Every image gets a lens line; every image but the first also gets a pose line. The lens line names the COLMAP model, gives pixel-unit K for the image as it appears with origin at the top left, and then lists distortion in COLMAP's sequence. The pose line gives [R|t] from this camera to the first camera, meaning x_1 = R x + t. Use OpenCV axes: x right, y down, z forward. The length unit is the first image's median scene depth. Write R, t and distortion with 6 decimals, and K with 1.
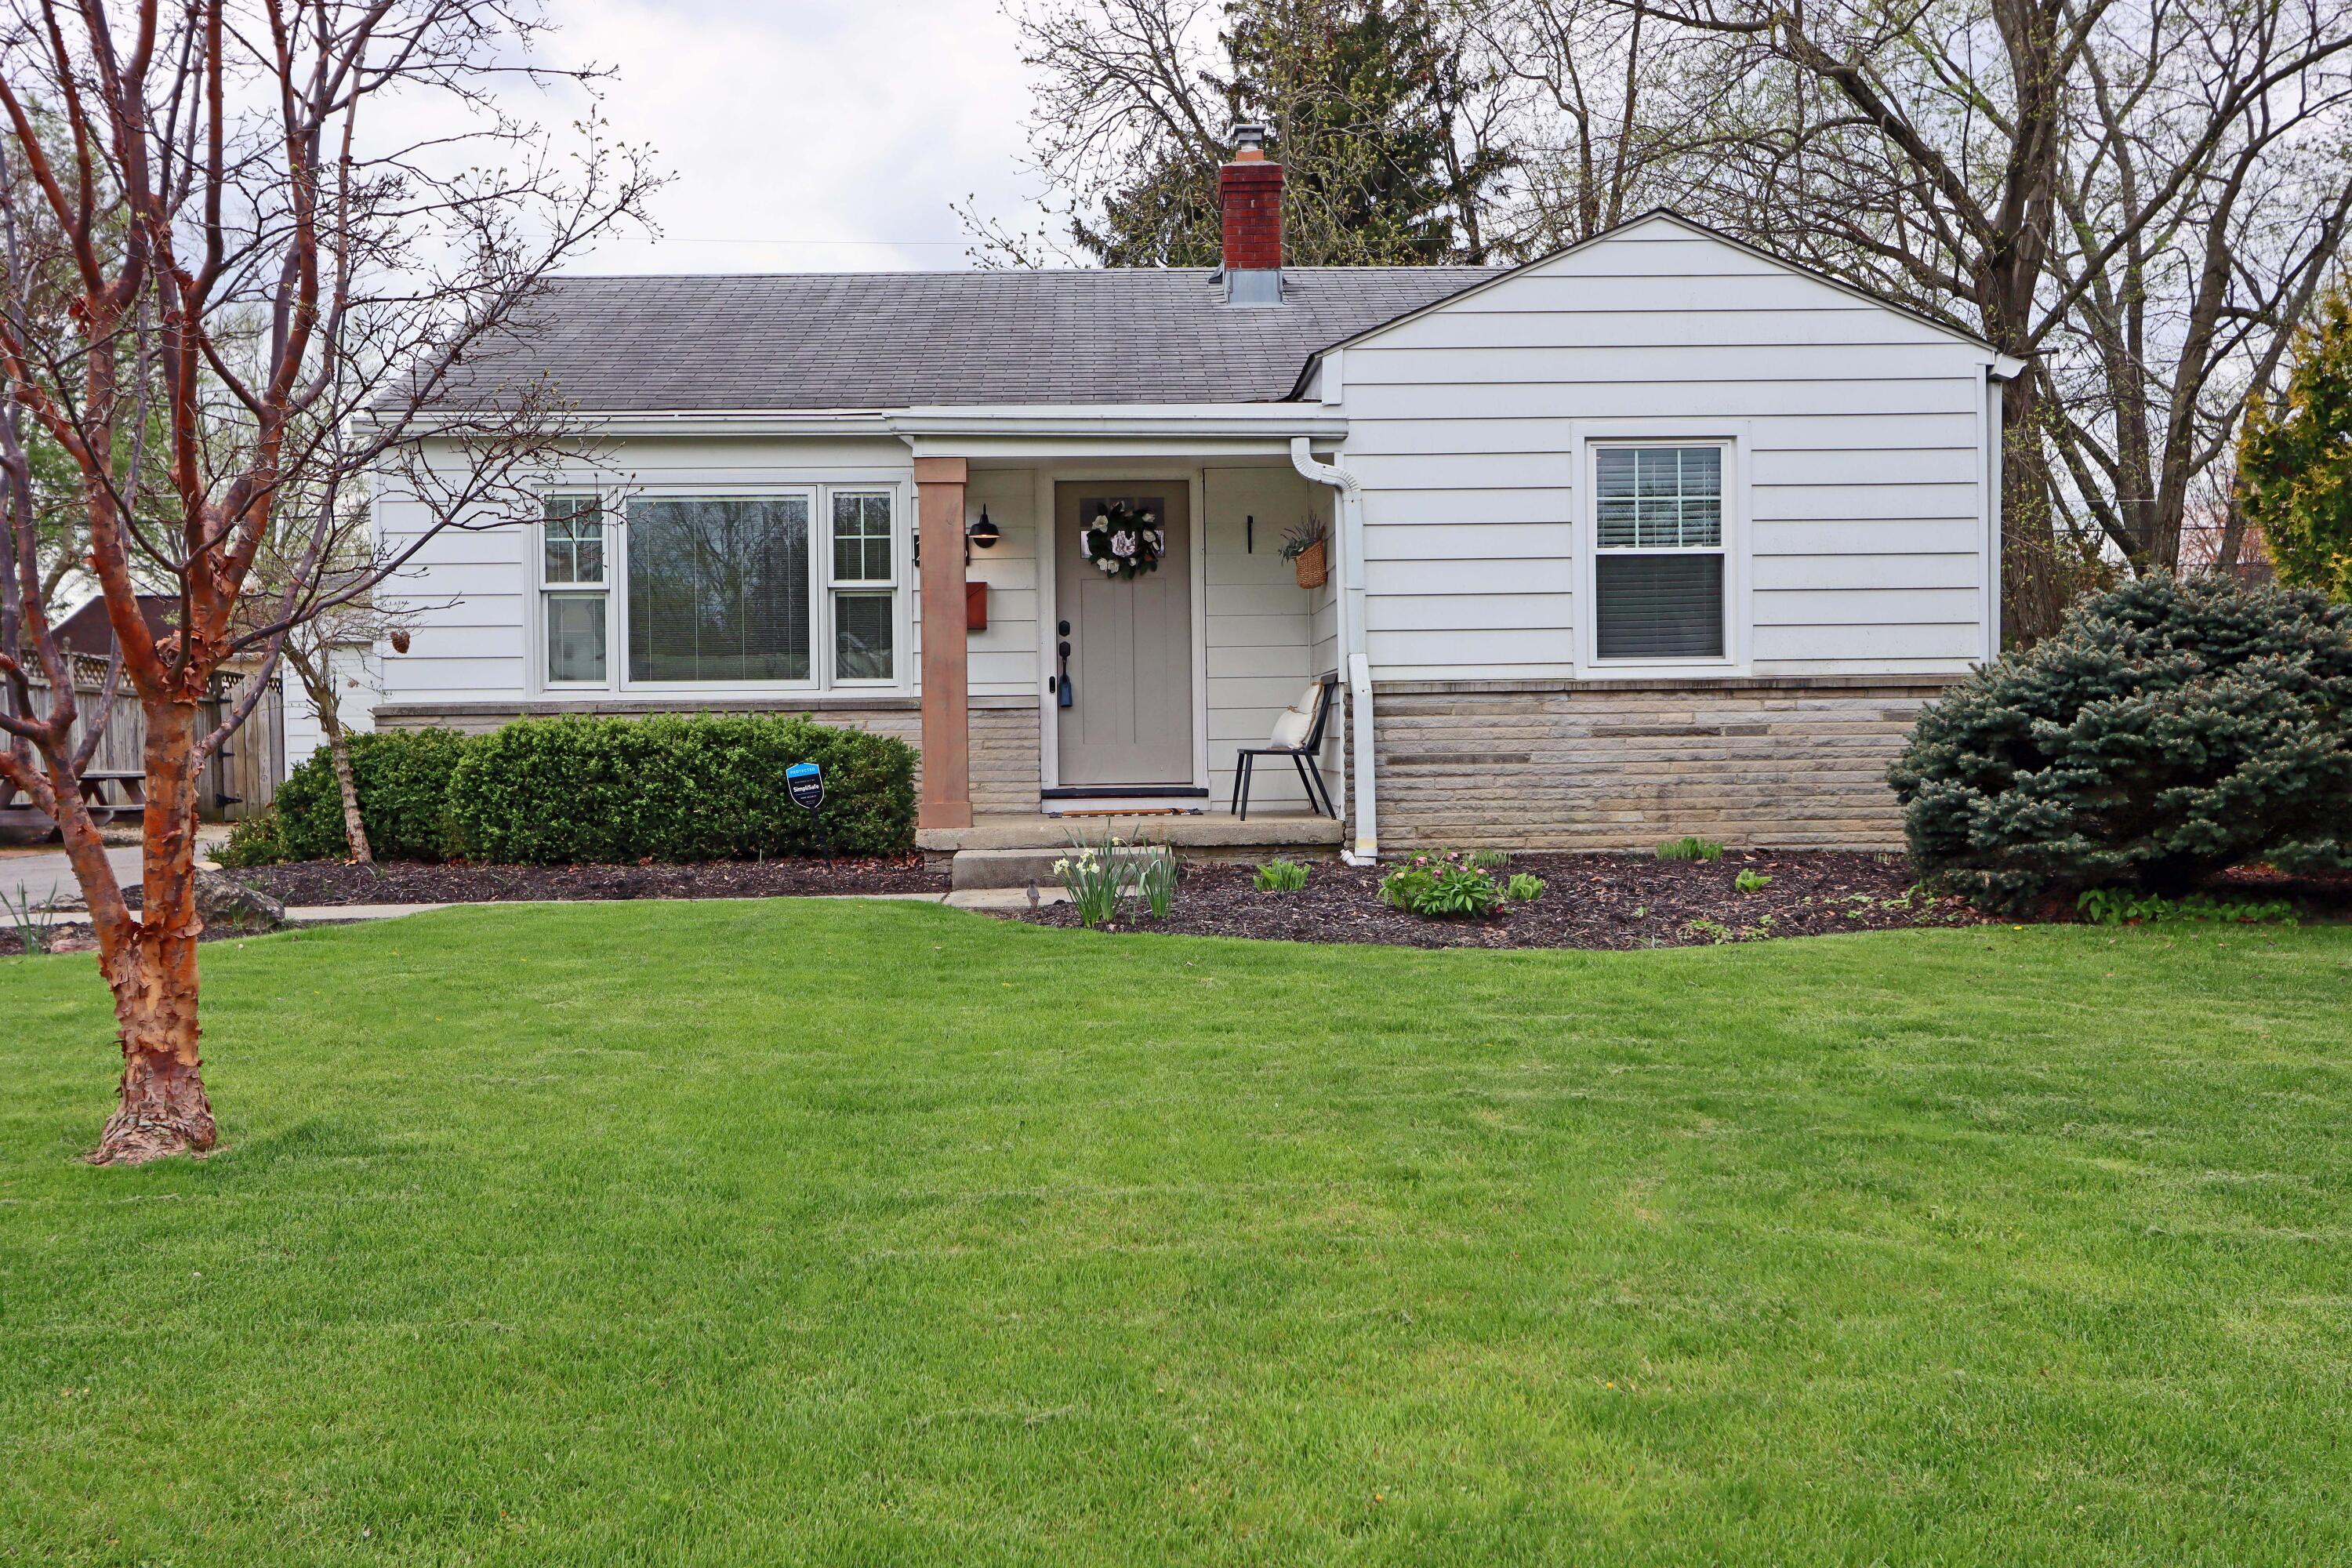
lens RADIAL K [[2227.8, 0, 1176.0], [0, 2227.8, 784.0], [0, 0, 1]] dist [0.001888, 0.005987]
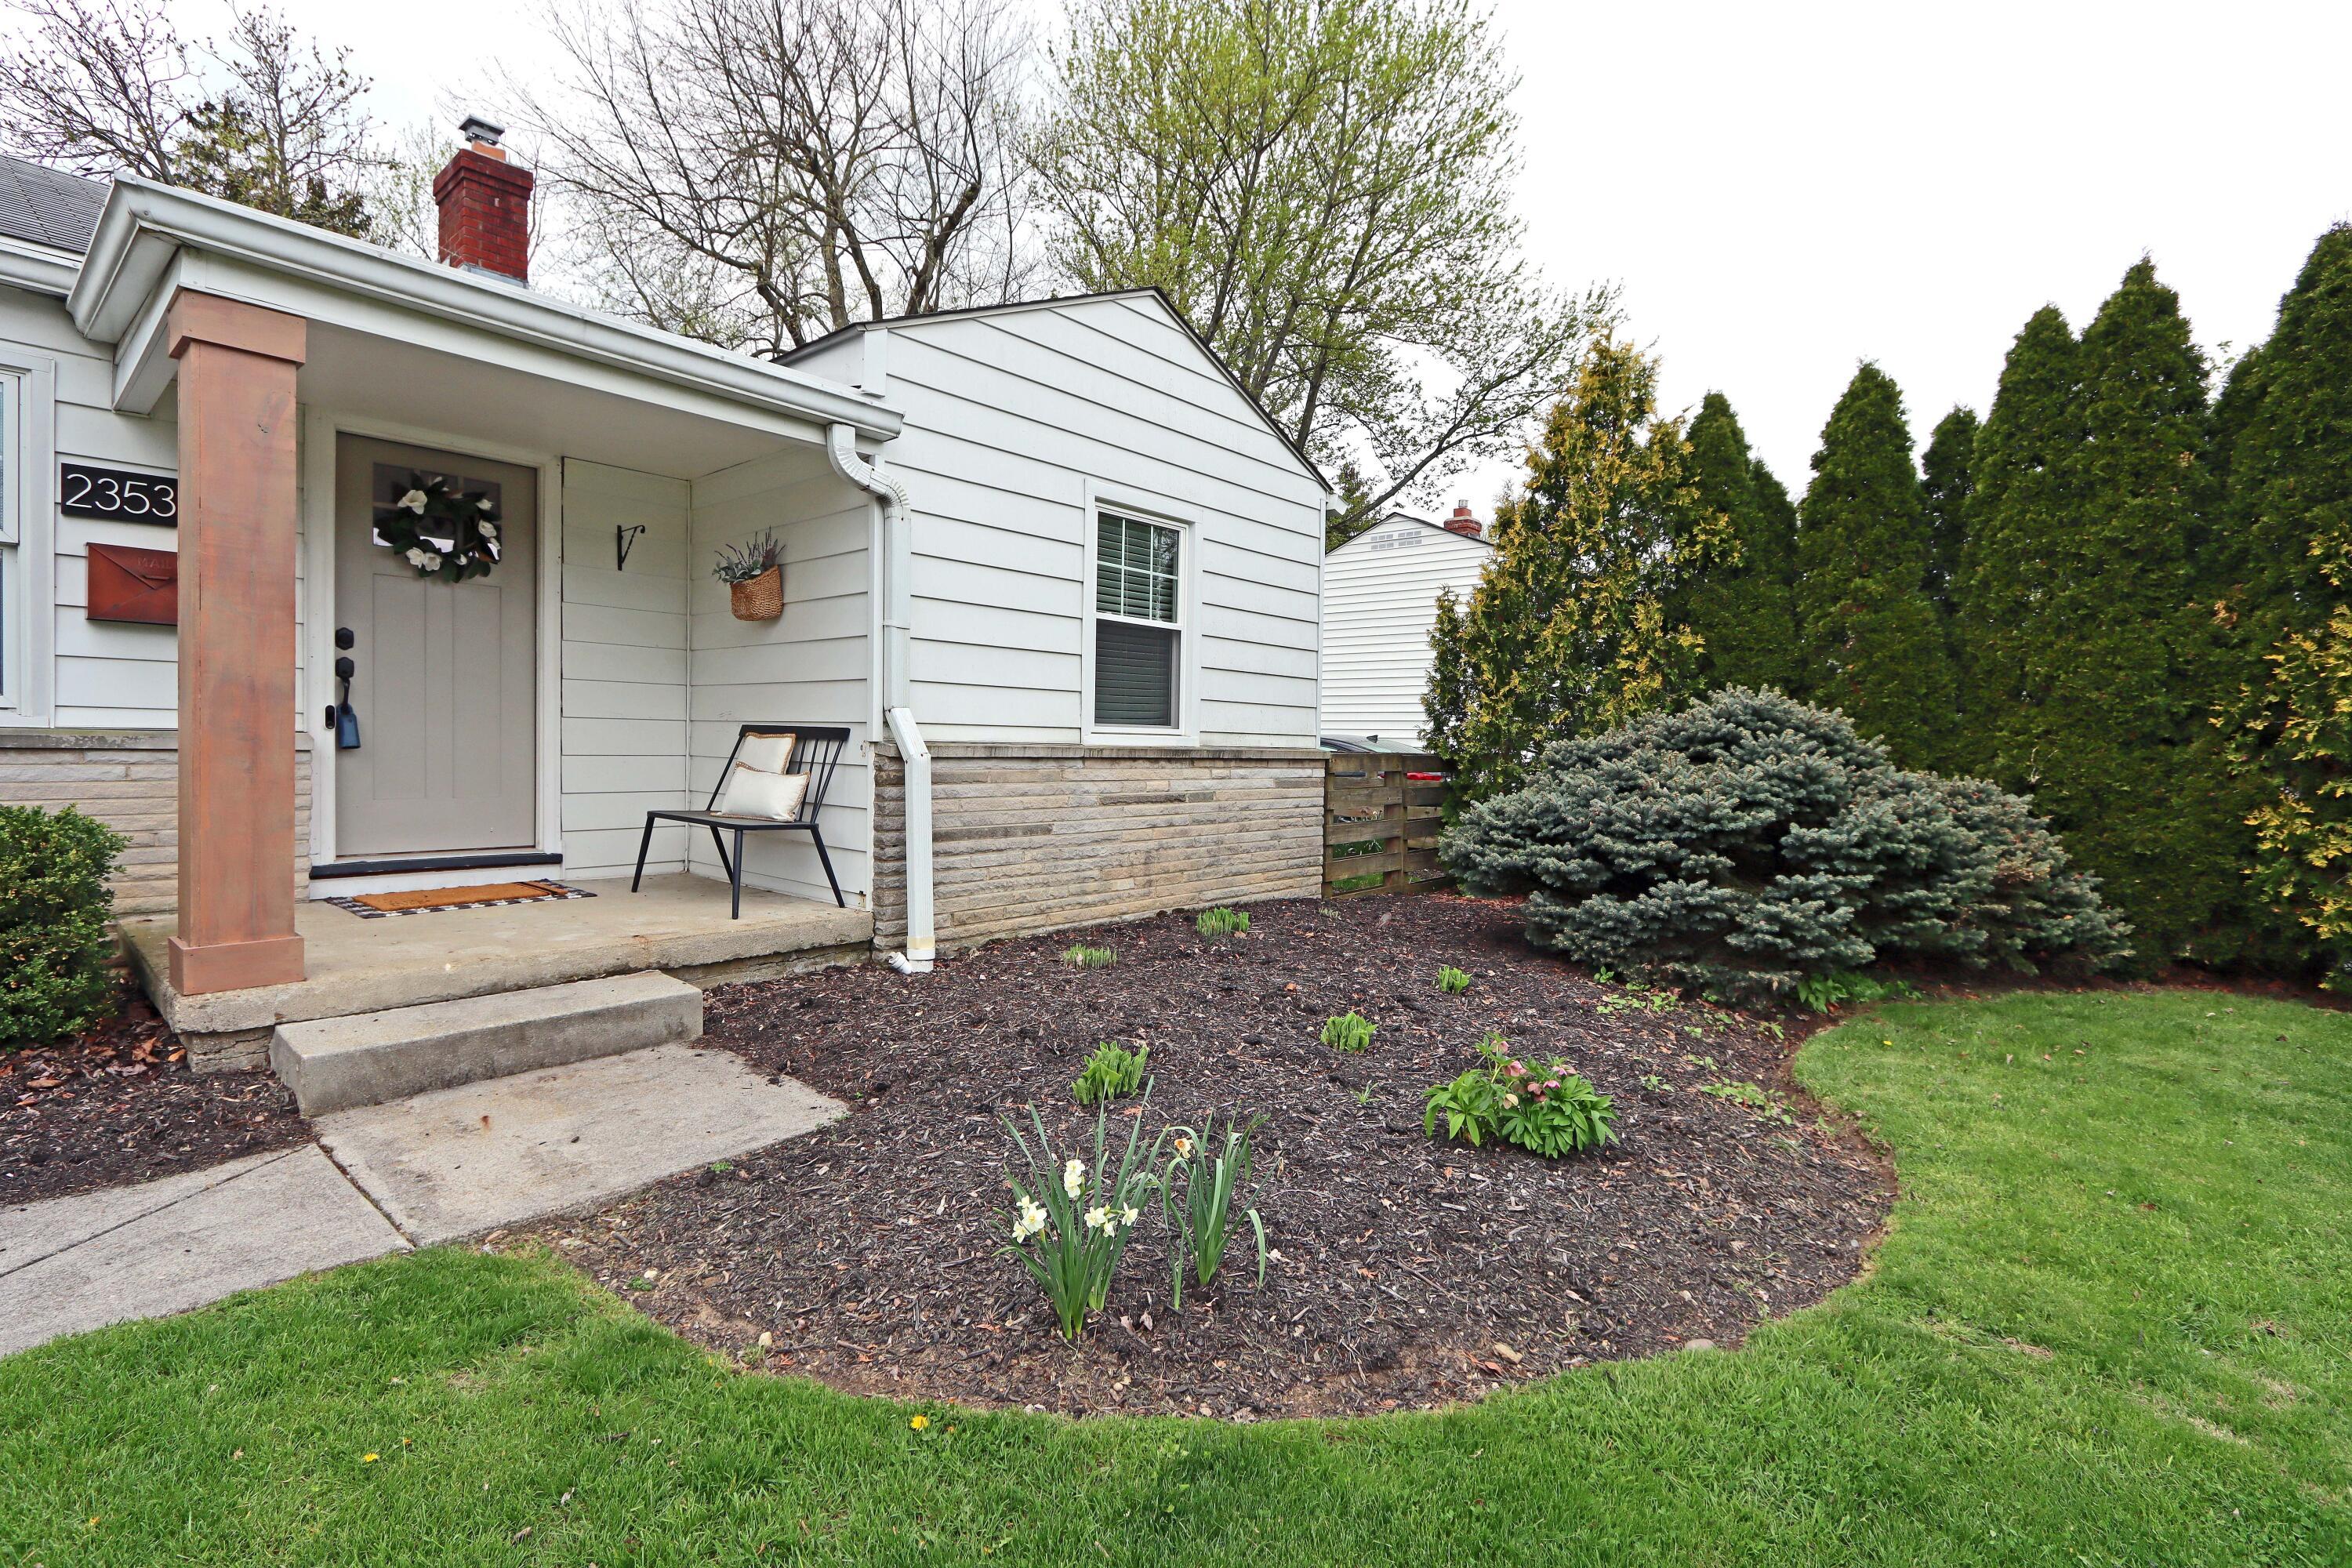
lens RADIAL K [[1089.0, 0, 1162.4], [0, 1089.0, 776.9], [0, 0, 1]] dist [-0.022133, 0.001038]
pose [[0.677688, 0.005125, 0.735332, -0.143903], [-0.018492, 0.999778, 0.010075, -0.038545], [-0.735117, -0.020425, 0.677632, 0.652187]]
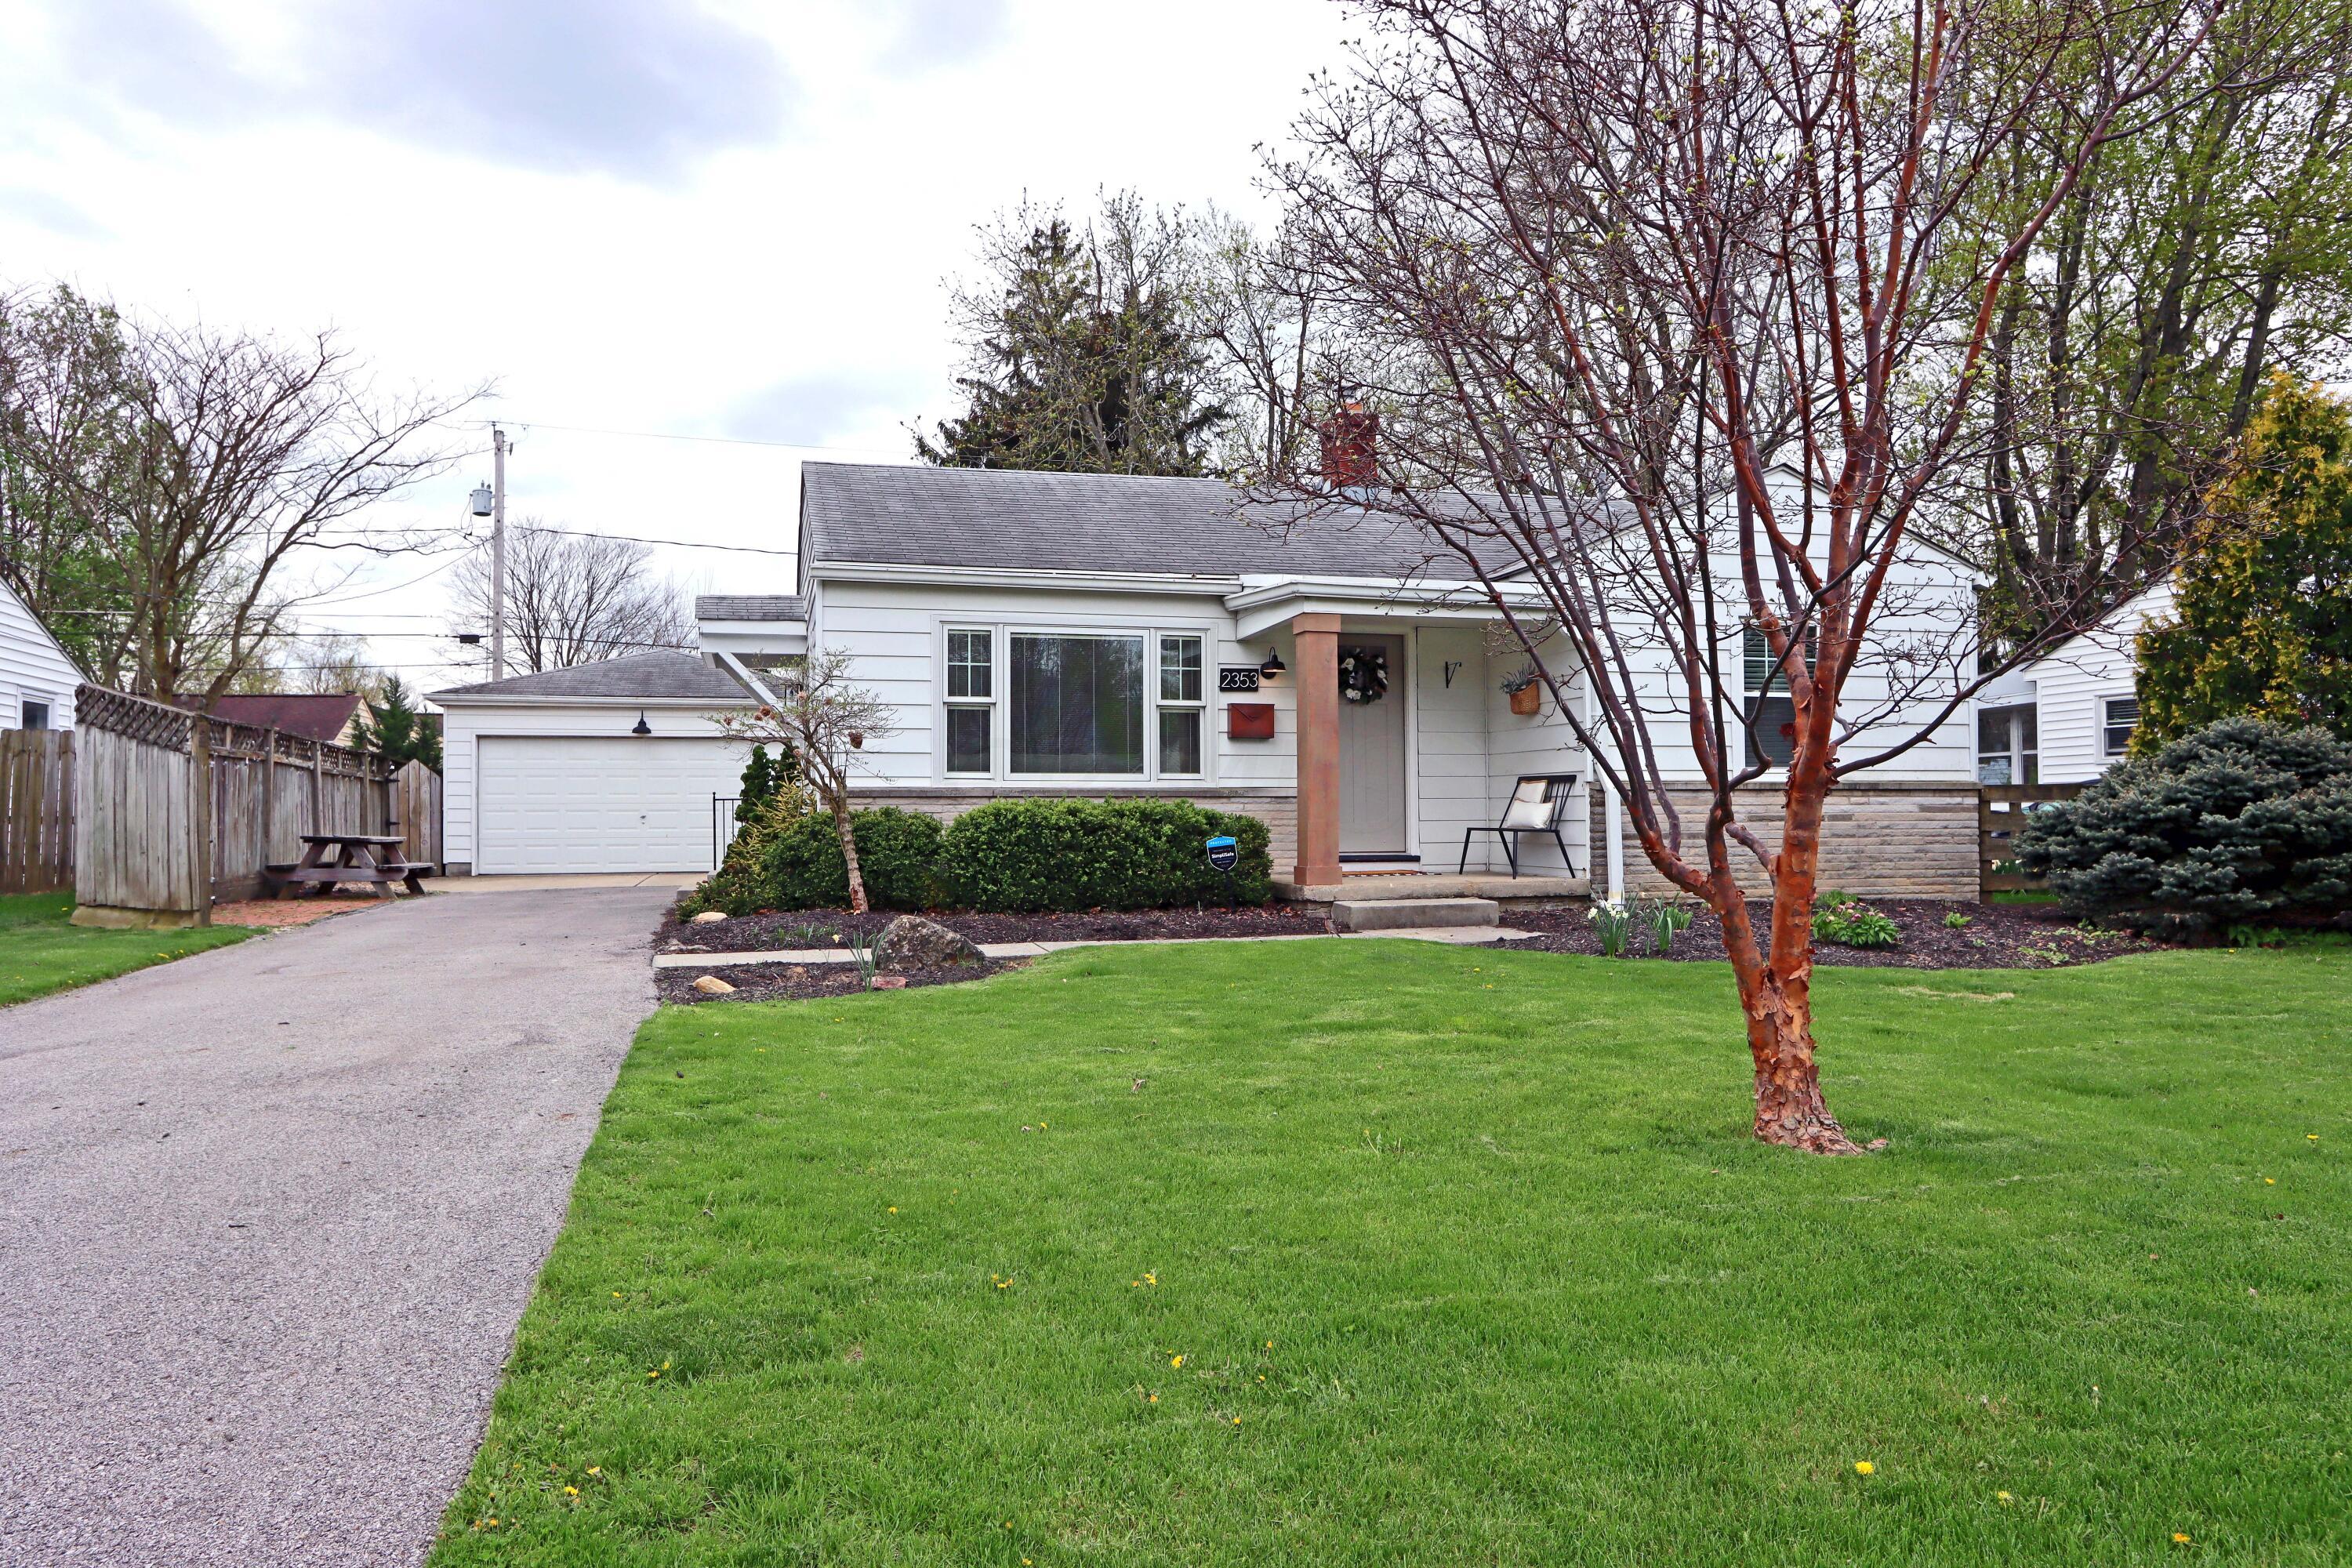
lens RADIAL K [[1592.0, 0, 1168.0], [0, 1592.0, 794.1], [0, 0, 1]] dist [-0.008325, 0.004876]
pose [[0.975140, 0.011485, 0.221291, -0.409241], [-0.003965, 0.999400, -0.034399, -0.001663], [-0.221554, 0.032667, 0.974601, 0.070819]]
